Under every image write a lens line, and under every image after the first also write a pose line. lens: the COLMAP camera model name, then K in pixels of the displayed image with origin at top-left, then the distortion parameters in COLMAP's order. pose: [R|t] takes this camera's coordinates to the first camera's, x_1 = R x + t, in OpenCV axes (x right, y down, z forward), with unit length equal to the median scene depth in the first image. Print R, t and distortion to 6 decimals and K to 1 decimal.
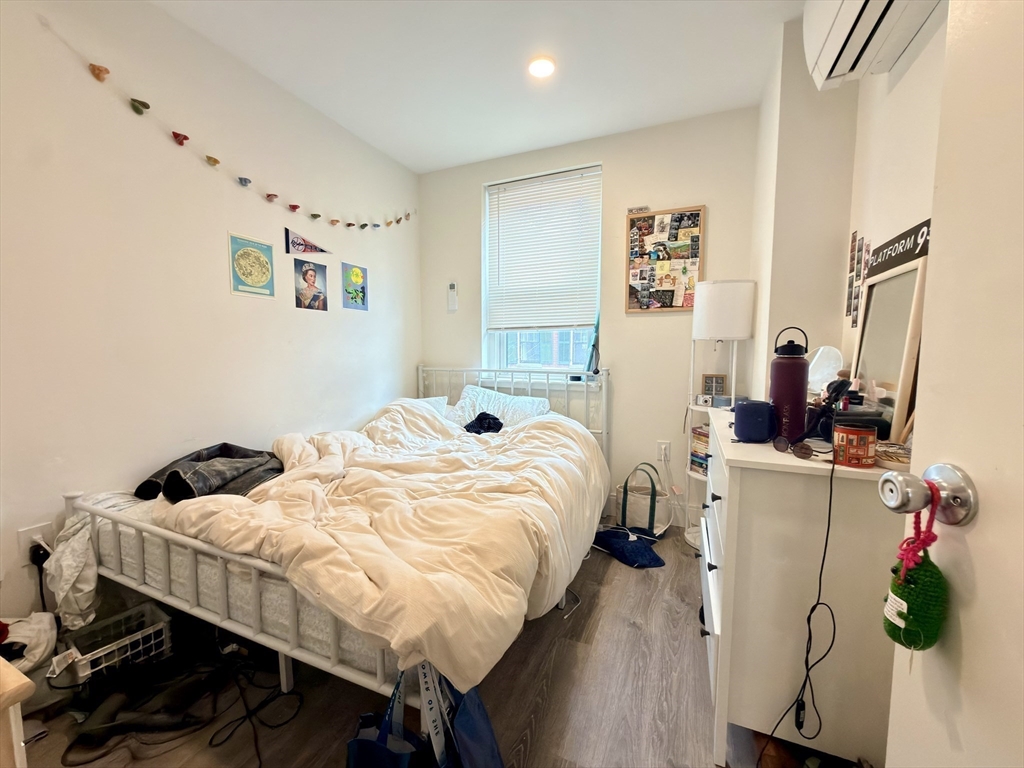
lens RADIAL K [[411.3, 0, 513.5], [0, 411.3, 385.4], [0, 0, 1]] dist [-0.002464, 0.001237]
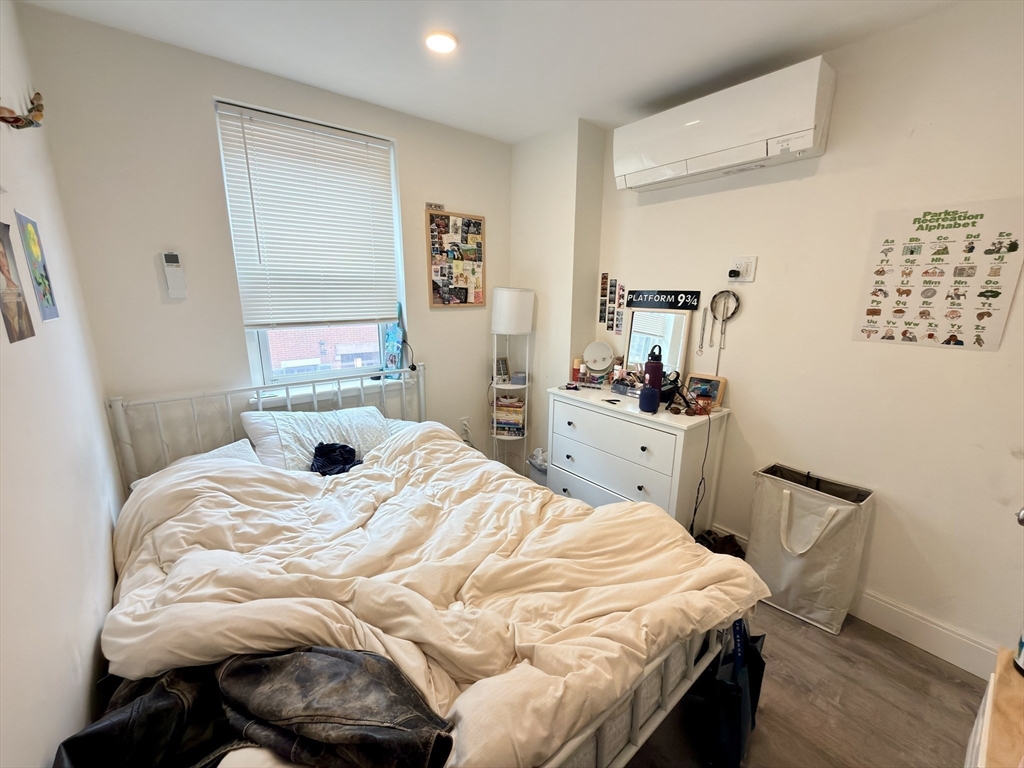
lens RADIAL K [[411.3, 0, 515.8], [0, 411.3, 387.7], [0, 0, 1]] dist [-0.002464, 0.001237]
pose [[0.448831, -0.203681, 0.870094, -0.595061], [0.069950, 0.978698, 0.193021, -0.170740], [-0.890875, -0.025771, 0.453518, 0.351350]]
